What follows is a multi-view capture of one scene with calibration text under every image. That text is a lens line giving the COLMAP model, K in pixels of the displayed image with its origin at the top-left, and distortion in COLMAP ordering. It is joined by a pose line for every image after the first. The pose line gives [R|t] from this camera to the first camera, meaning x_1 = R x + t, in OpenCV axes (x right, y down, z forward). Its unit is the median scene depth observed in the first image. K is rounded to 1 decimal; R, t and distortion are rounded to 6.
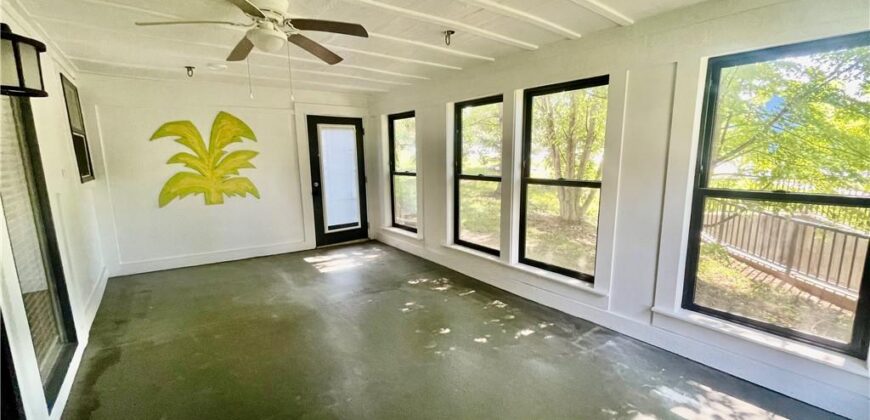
lens RADIAL K [[350.6, 0, 428.9], [0, 350.6, 213.8], [0, 0, 1]] dist [0.001299, 0.000097]
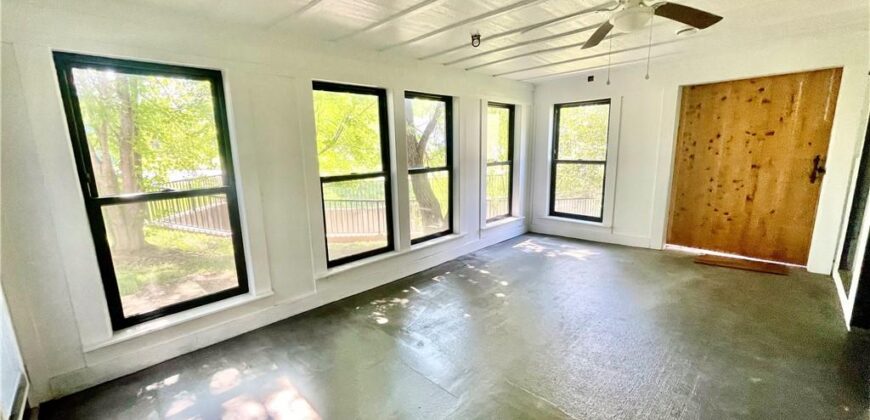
lens RADIAL K [[350.6, 0, 428.9], [0, 350.6, 213.8], [0, 0, 1]] dist [0.001299, 0.000097]
pose [[-0.124333, -0.174724, 0.976736, -1.037473], [0.190246, 0.961913, 0.196290, -0.215924], [-0.973831, 0.210225, -0.086357, 1.243641]]
